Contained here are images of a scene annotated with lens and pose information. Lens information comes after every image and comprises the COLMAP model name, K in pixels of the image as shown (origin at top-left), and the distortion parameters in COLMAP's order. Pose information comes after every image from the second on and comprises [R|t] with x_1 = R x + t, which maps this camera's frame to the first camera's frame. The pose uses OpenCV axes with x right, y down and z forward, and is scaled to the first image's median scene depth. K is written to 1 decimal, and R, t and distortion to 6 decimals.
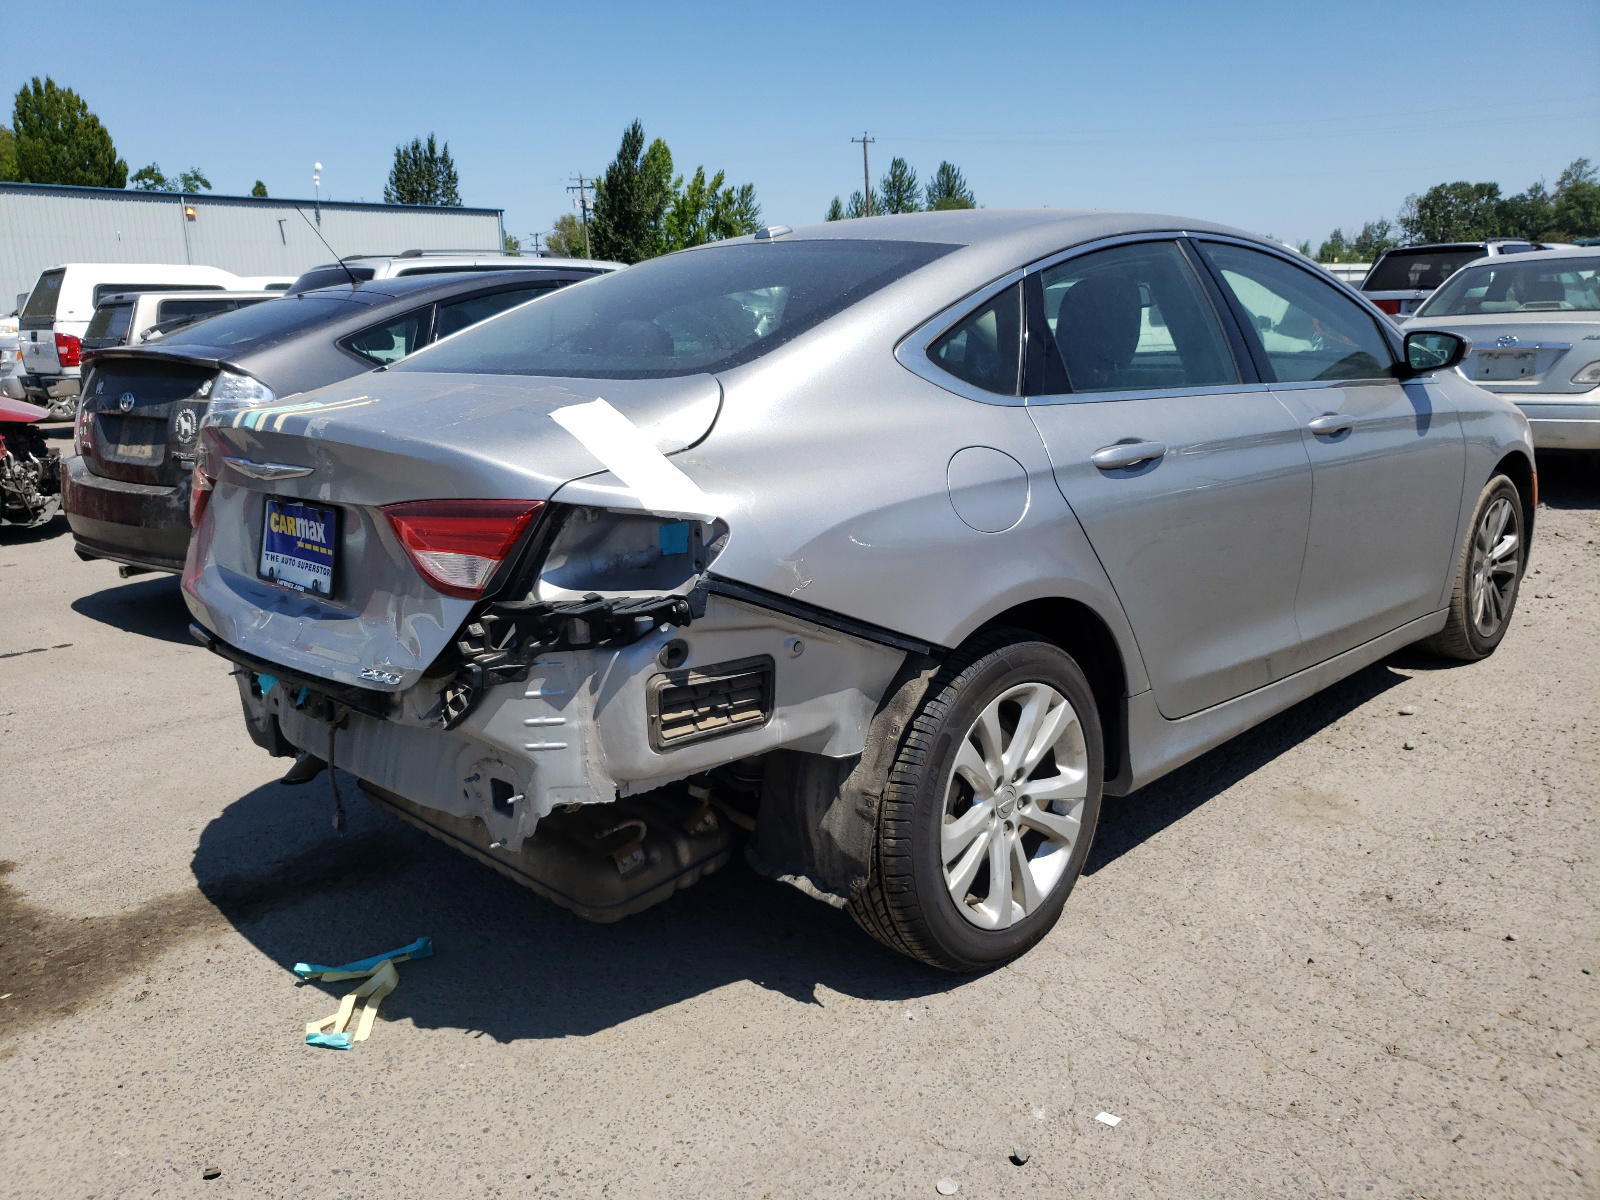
lens RADIAL K [[1253.6, 0, 793.7], [0, 1253.6, 595.8], [0, 0, 1]] dist [-0.005224, 0.015044]
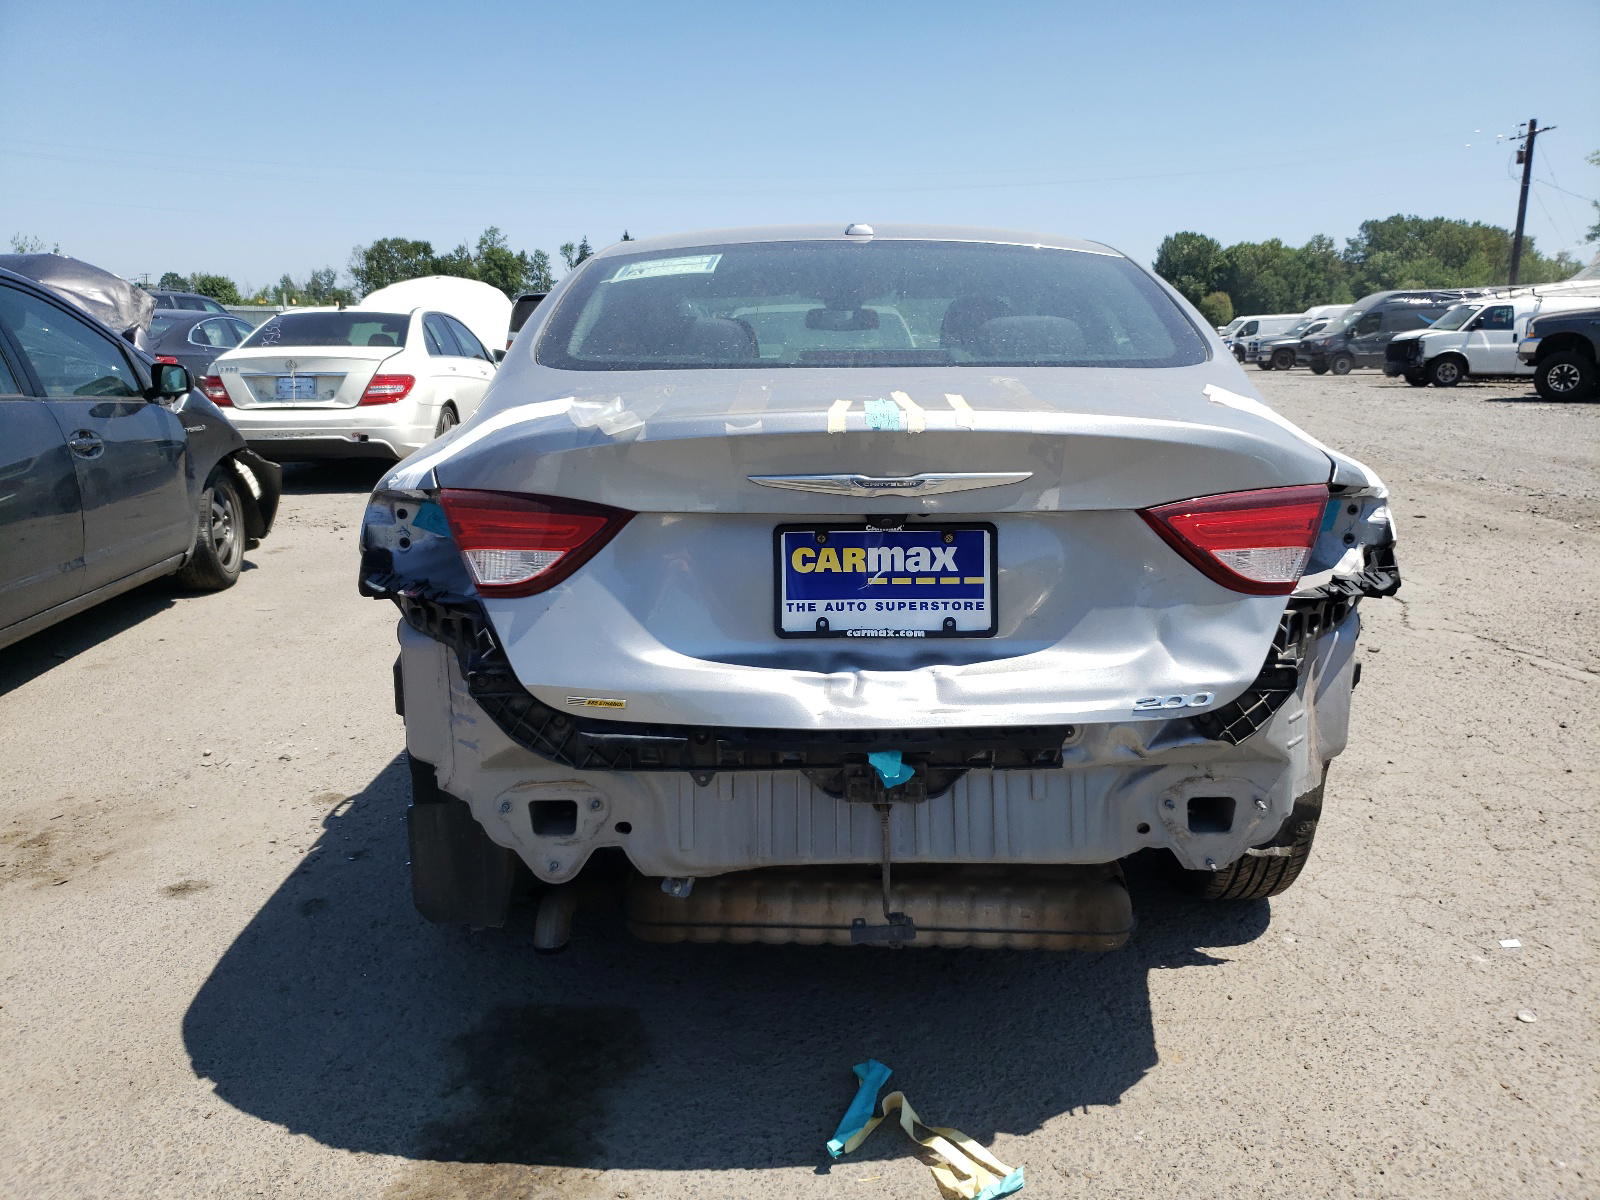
lens RADIAL K [[1253.6, 0, 805.2], [0, 1253.6, 610.7], [0, 0, 1]] dist [-0.005224, 0.015044]
pose [[0.701520, -0.122412, 0.702057, -0.745894], [0.138166, 0.989807, 0.034525, -0.043111], [-0.699128, 0.072780, 0.711283, 0.373655]]
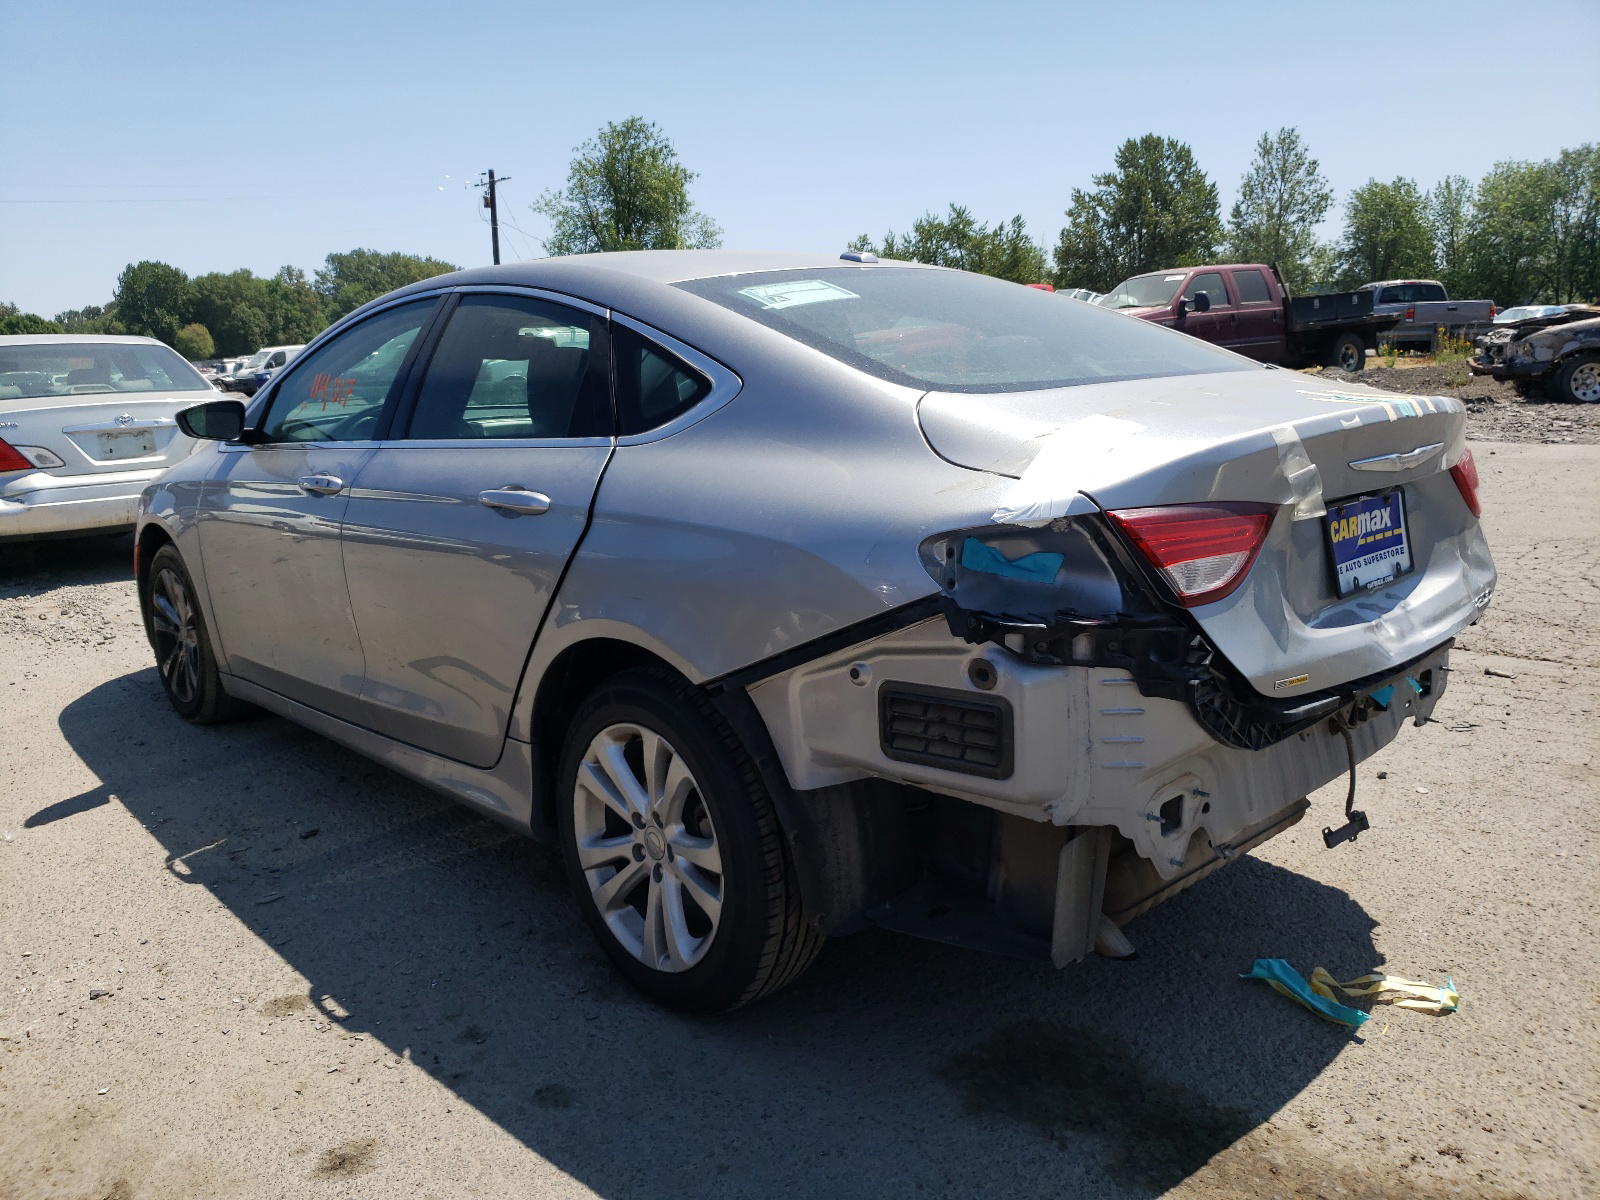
lens RADIAL K [[1253.6, 0, 793.6], [0, 1253.6, 596.2], [0, 0, 1]] dist [-0.005224, 0.015044]
pose [[0.029226, -0.164177, 0.985998, -1.040964], [0.255034, 0.954997, 0.151456, -0.196983], [-0.966490, 0.247037, 0.069781, 1.048162]]
